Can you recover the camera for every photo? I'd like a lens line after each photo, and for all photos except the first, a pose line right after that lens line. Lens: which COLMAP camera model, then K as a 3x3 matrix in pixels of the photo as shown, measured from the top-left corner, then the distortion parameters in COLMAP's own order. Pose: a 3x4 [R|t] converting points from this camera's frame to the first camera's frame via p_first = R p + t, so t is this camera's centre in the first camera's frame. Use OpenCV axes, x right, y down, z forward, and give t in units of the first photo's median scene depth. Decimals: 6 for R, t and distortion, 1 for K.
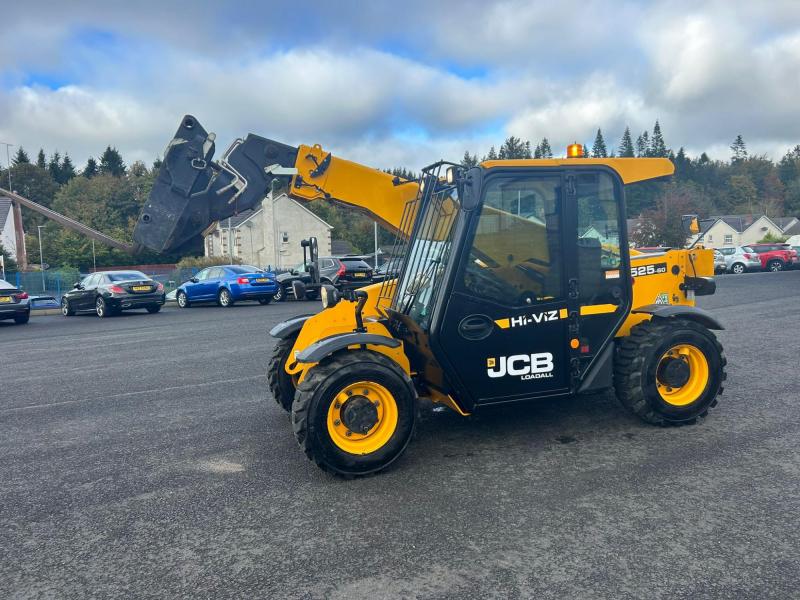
lens RADIAL K [[606.2, 0, 396.8], [0, 606.2, 303.2], [0, 0, 1]] dist [0.055904, -0.061359]
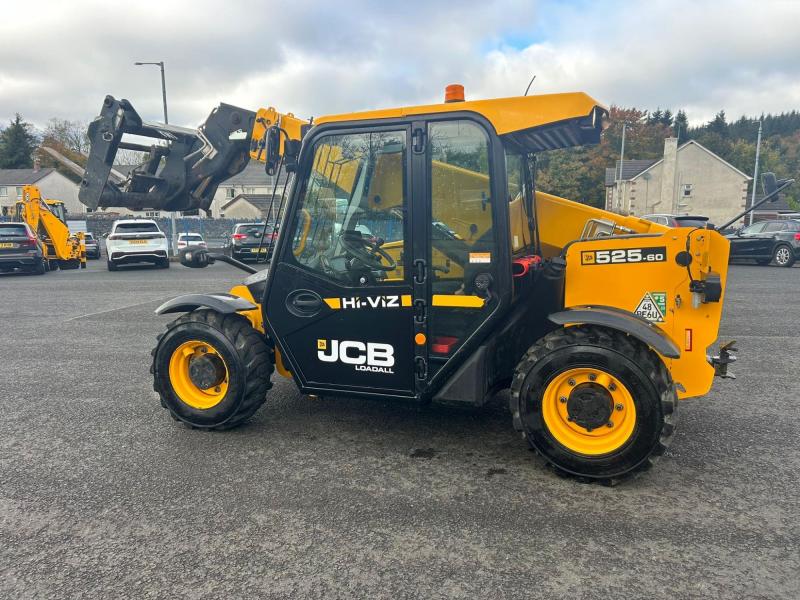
lens RADIAL K [[604.9, 0, 393.8], [0, 604.9, 297.4], [0, 0, 1]] dist [0.068042, -0.084195]
pose [[0.775997, 0.119219, -0.619367, 0.767900], [-0.076868, 0.992530, 0.094740, -0.063361], [0.626035, -0.025908, 0.779365, 0.358162]]
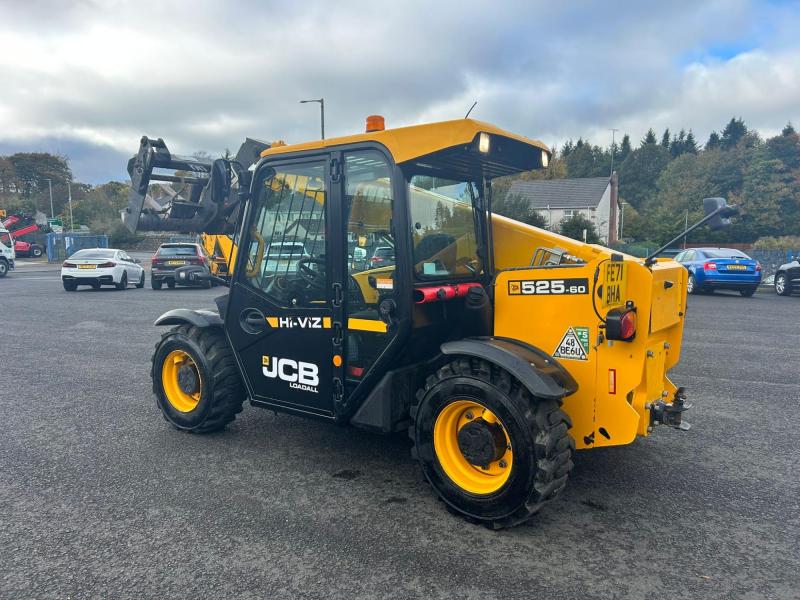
lens RADIAL K [[604.9, 0, 393.8], [0, 604.9, 297.4], [0, 0, 1]] dist [0.068042, -0.084195]
pose [[0.568507, 0.120787, -0.813763, 1.013766], [-0.095816, 0.992153, 0.080326, -0.095136], [0.817080, 0.032306, 0.575619, 0.593984]]
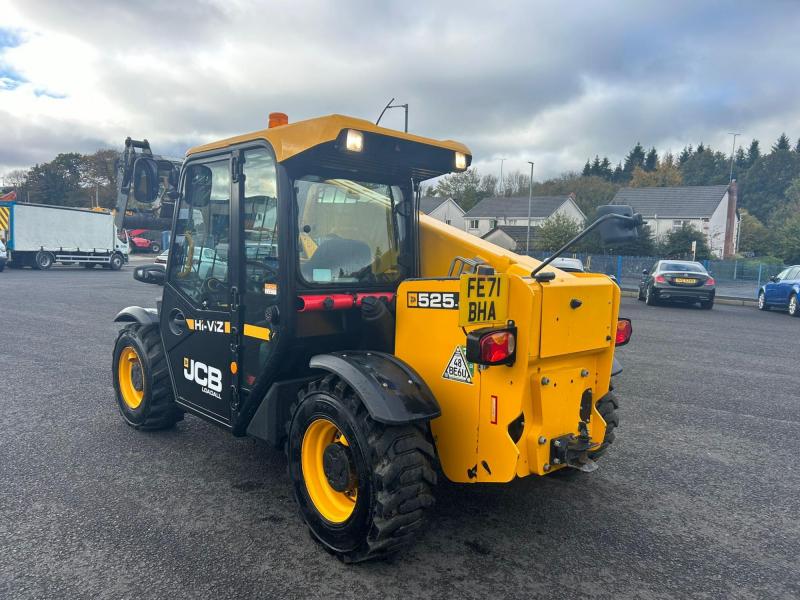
lens RADIAL K [[605.4, 0, 392.9], [0, 605.4, 300.8], [0, 0, 1]] dist [0.061856, -0.072615]
pose [[0.418471, 0.139891, -0.897392, 1.099460], [-0.125119, 0.987525, 0.095596, -0.124605], [0.899570, 0.072277, 0.430754, 0.851530]]
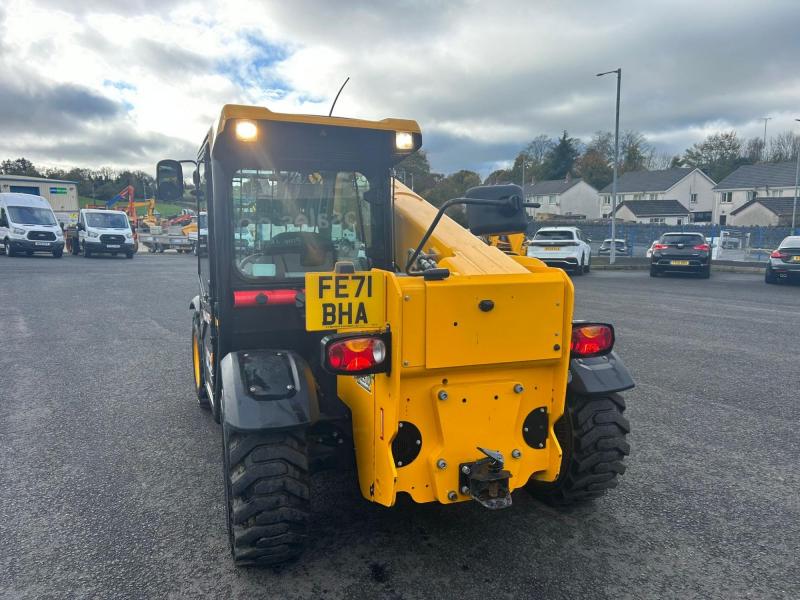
lens RADIAL K [[605.4, 0, 392.9], [0, 605.4, 300.8], [0, 0, 1]] dist [0.061856, -0.072615]
pose [[0.053940, 0.169856, -0.983992, 1.126750], [-0.088198, 0.982385, 0.164744, -0.172022], [0.994641, 0.077900, 0.067970, 1.201965]]
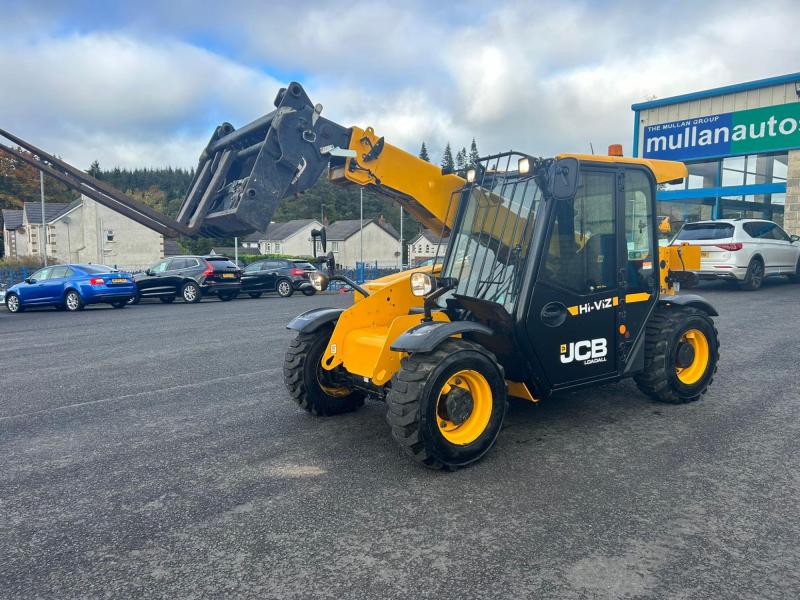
lens RADIAL K [[606.2, 0, 396.8], [0, 606.2, 303.2], [0, 0, 1]] dist [0.055904, -0.061359]
pose [[0.960090, -0.006181, 0.279624, -0.395700], [0.008442, 0.999941, -0.006881, 0.024593], [-0.279565, 0.008967, 0.960085, 0.081133]]
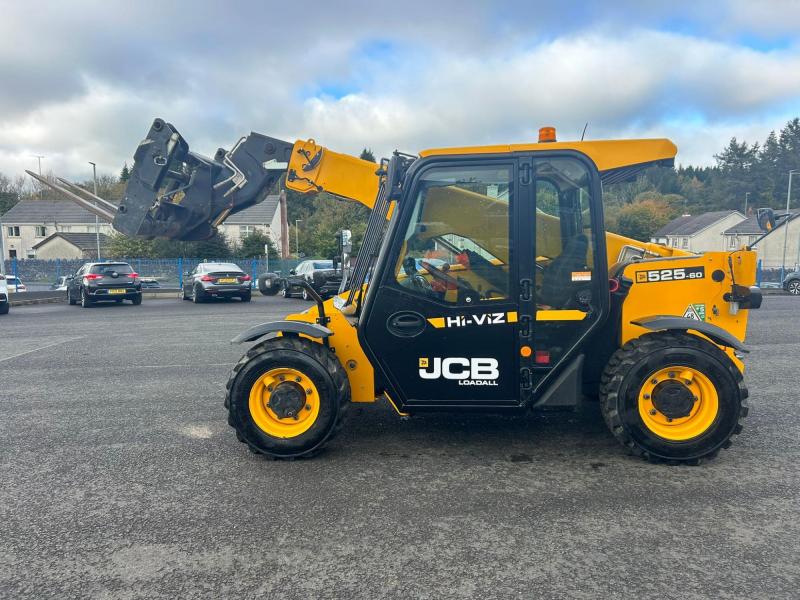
lens RADIAL K [[605.4, 0, 392.9], [0, 605.4, 300.8], [0, 0, 1]] dist [0.061856, -0.072615]
pose [[0.921213, 0.060150, -0.384381, 0.457656], [-0.058974, 0.998149, 0.014857, -0.009739], [0.384563, 0.008982, 0.923055, 0.104438]]
